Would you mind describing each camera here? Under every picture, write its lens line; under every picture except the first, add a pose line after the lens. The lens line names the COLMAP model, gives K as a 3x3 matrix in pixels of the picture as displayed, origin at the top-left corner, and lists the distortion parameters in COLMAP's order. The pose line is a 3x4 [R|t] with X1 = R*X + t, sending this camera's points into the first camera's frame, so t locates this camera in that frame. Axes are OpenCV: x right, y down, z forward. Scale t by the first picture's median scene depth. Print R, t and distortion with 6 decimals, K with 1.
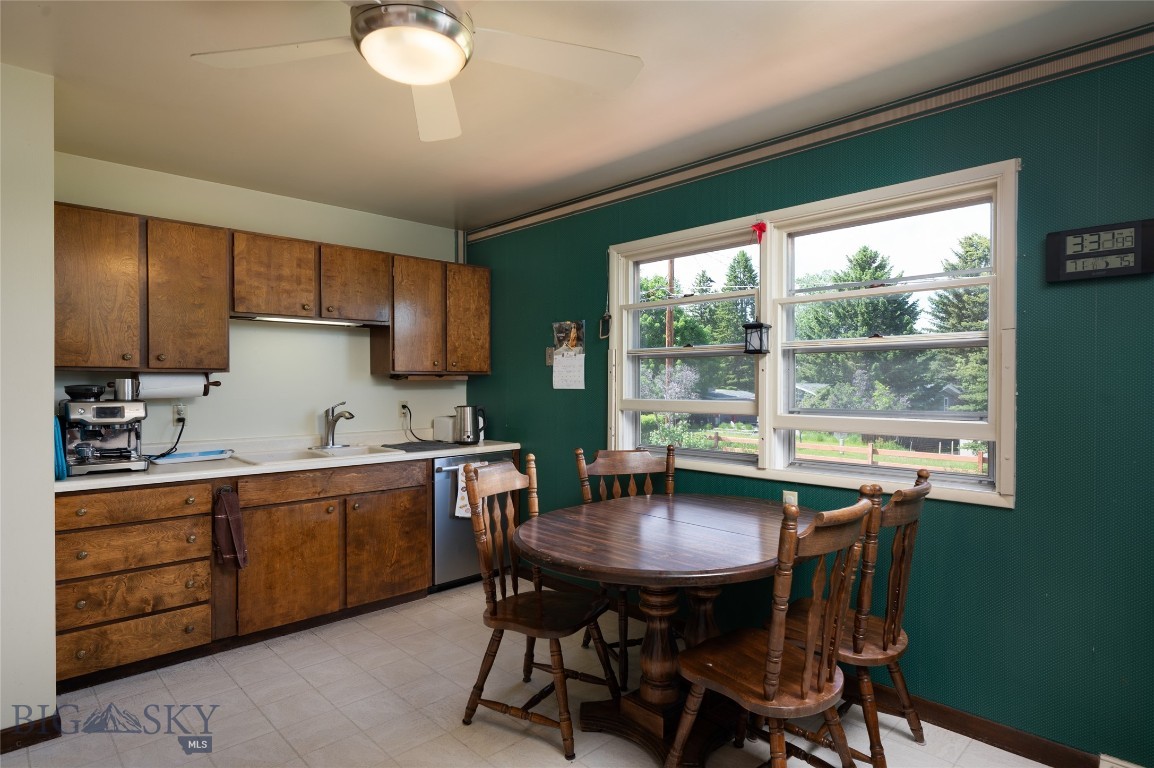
lens RADIAL K [[636.3, 0, 596.8], [0, 636.3, 383.1], [0, 0, 1]] dist [0.002781, 0.000661]
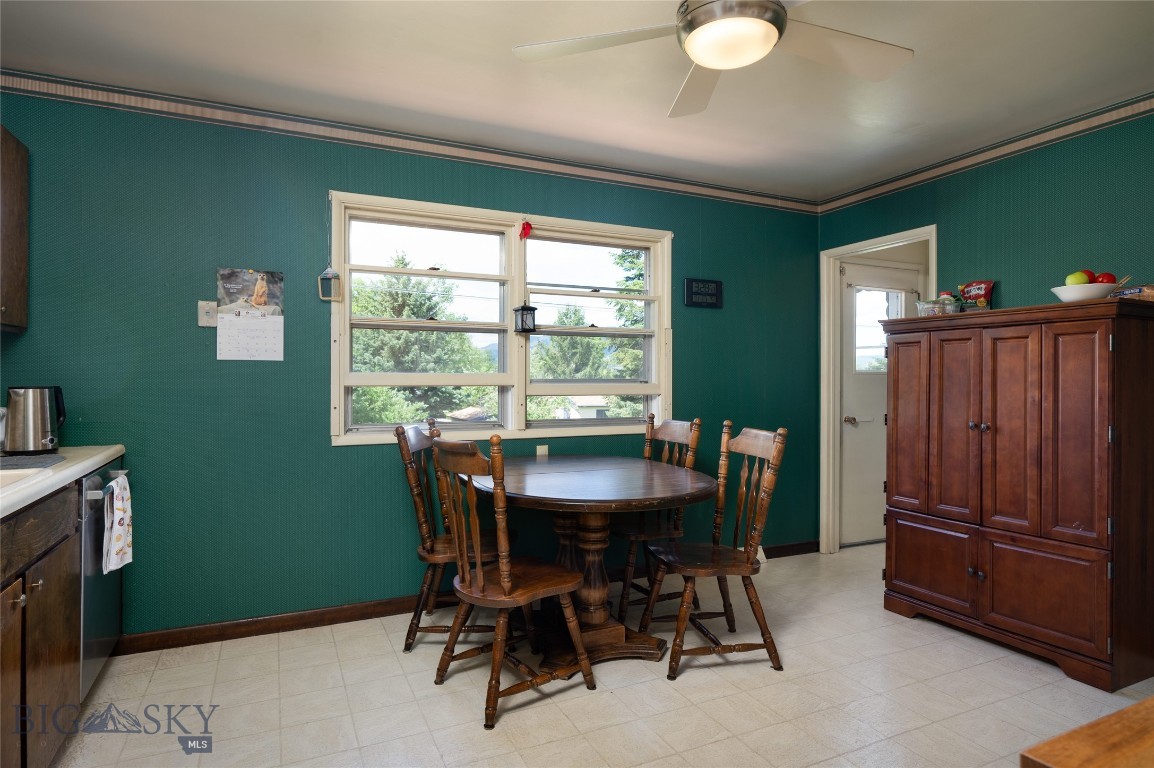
lens RADIAL K [[636.3, 0, 596.8], [0, 636.3, 383.1], [0, 0, 1]] dist [0.002781, 0.000661]
pose [[0.305570, 0.001553, 0.952168, -0.644872], [0.005223, 0.999981, -0.003307, 0.041264], [-0.952155, 0.005984, 0.305556, 0.395665]]
